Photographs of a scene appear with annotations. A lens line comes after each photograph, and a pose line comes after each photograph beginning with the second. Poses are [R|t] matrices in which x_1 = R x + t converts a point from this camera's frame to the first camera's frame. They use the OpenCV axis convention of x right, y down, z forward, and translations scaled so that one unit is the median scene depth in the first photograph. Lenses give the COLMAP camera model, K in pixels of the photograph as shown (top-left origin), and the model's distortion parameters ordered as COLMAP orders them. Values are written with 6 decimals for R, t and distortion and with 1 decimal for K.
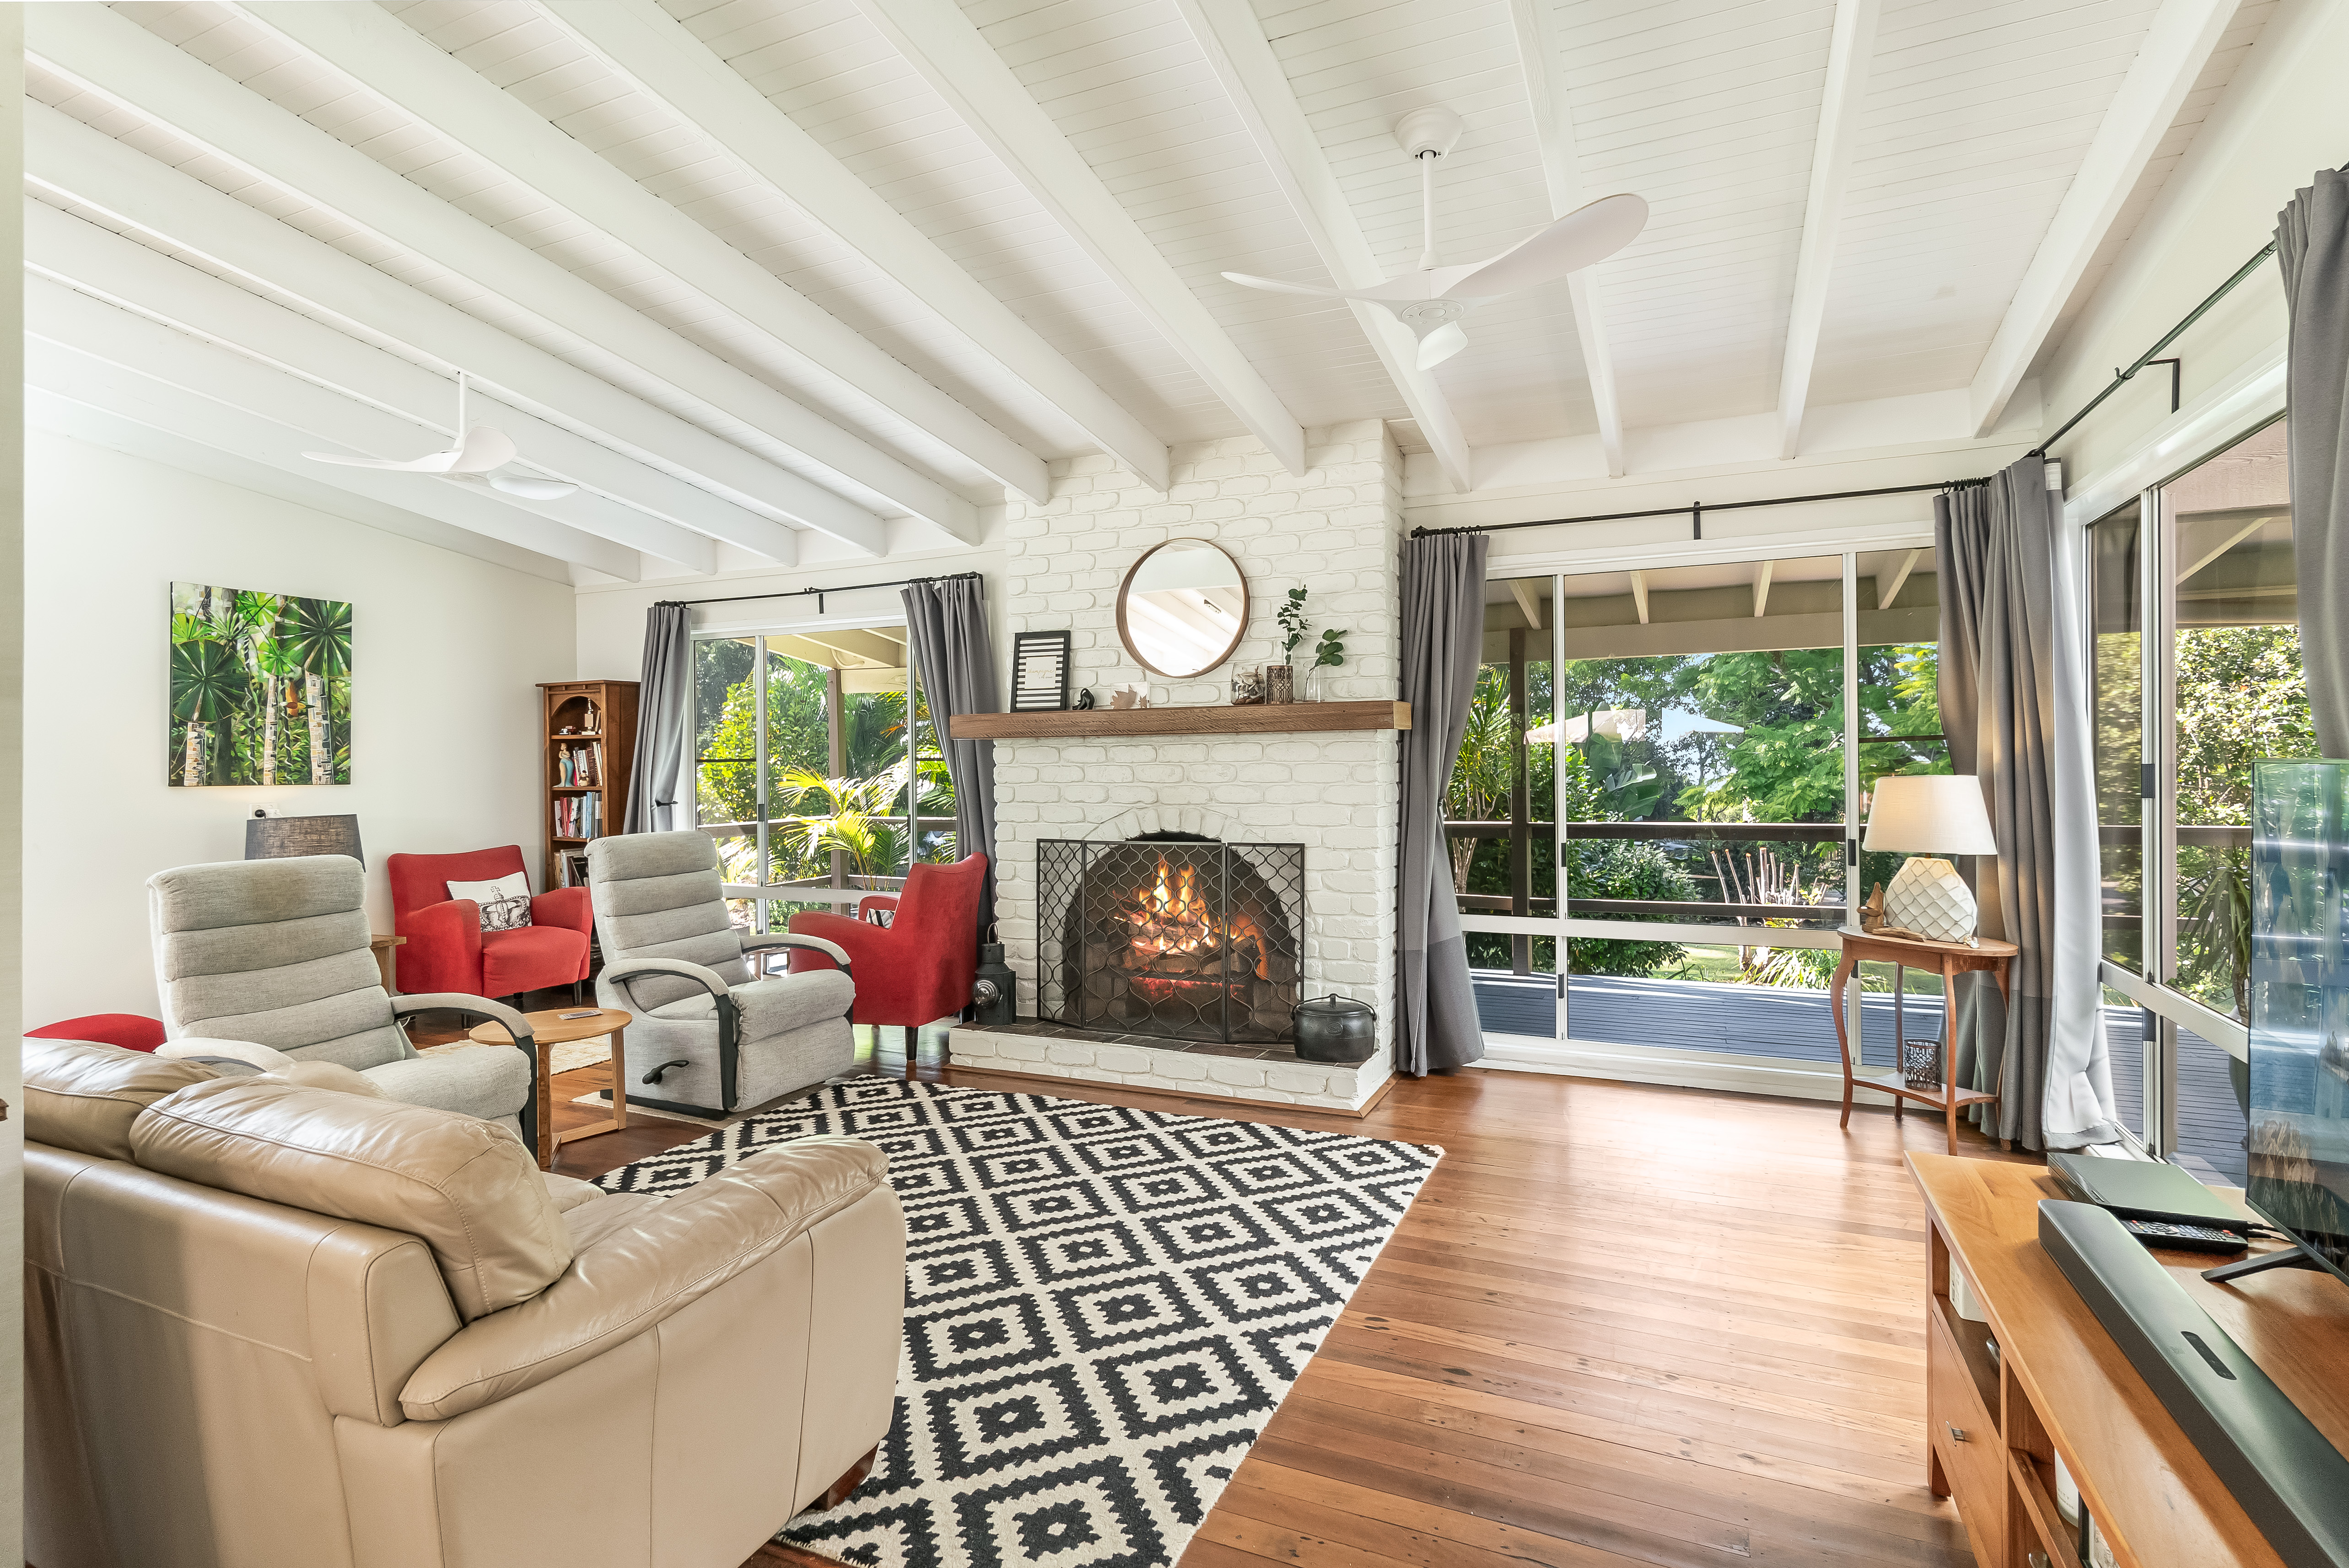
lens RADIAL K [[1144.3, 0, 1170.7], [0, 1144.3, 767.3], [0, 0, 1]] dist [0.001570, 0.000626]
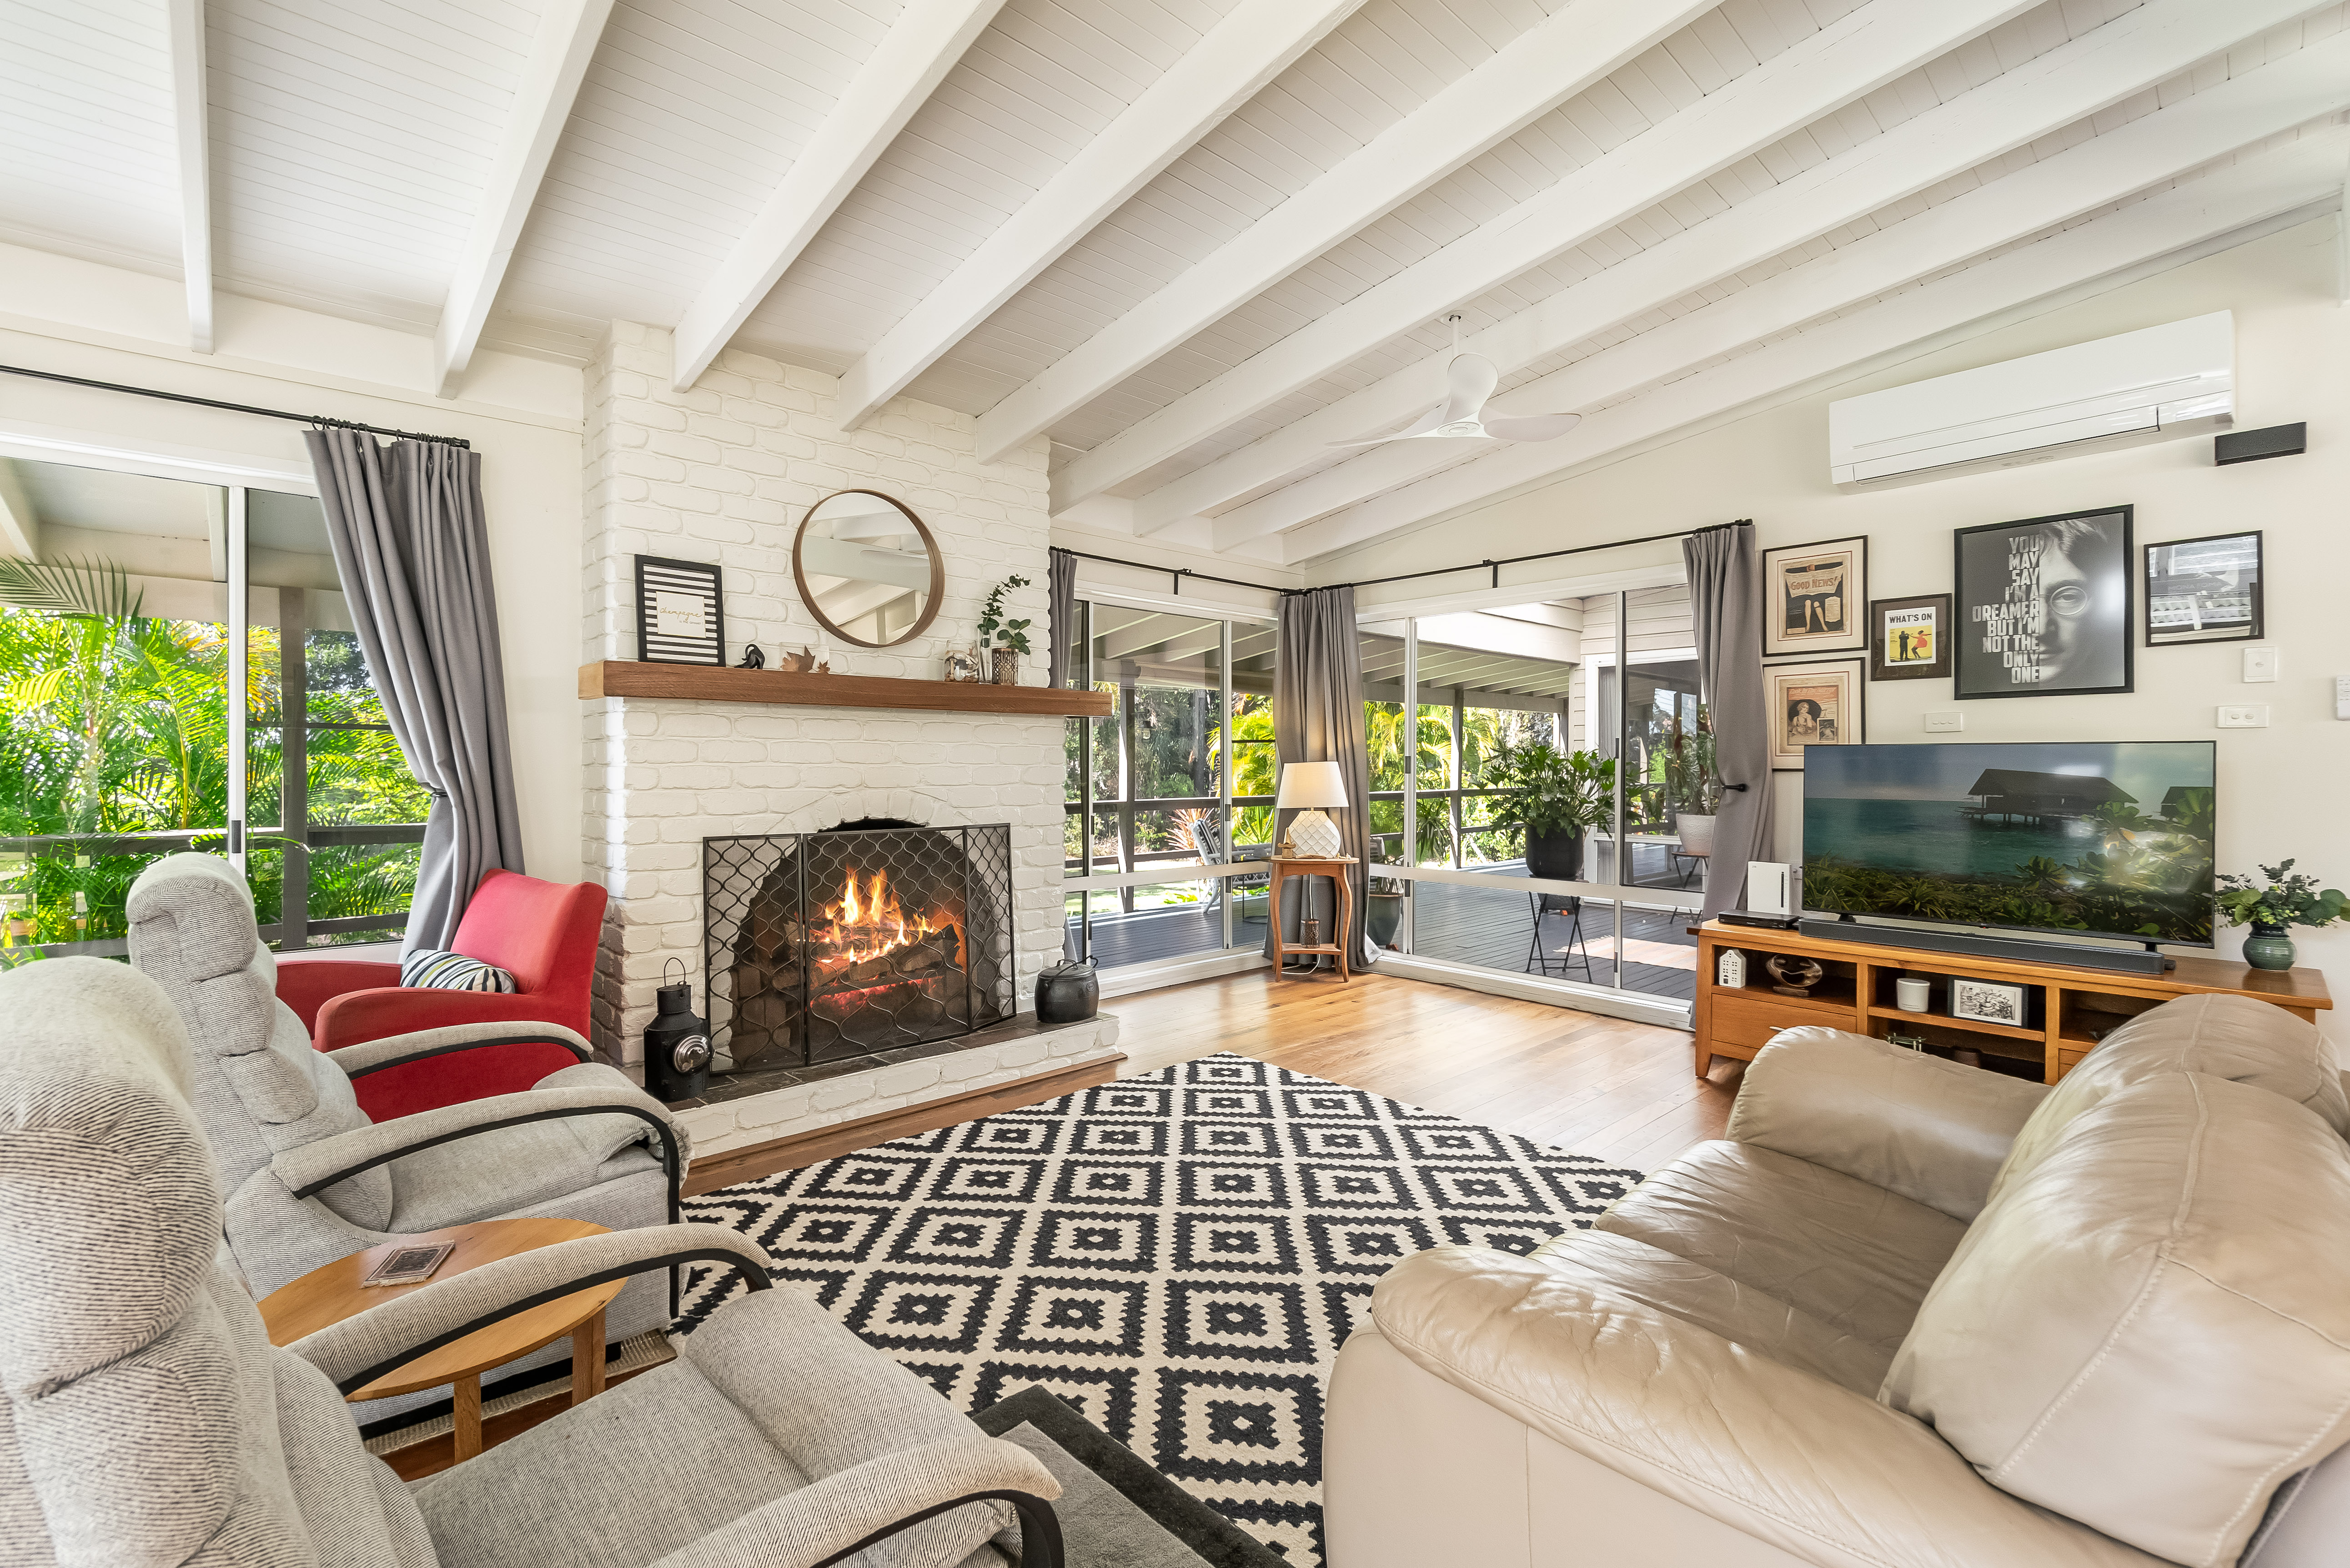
lens RADIAL K [[1001.0, 0, 1169.4], [0, 1001.0, 777.5], [0, 0, 1]] dist [-0.001024, -0.000043]
pose [[0.403043, -0.002374, 0.915178, -0.741182], [-0.005641, 0.999971, 0.005078, 0.022383], [-0.915164, -0.007209, 0.403018, 0.569236]]
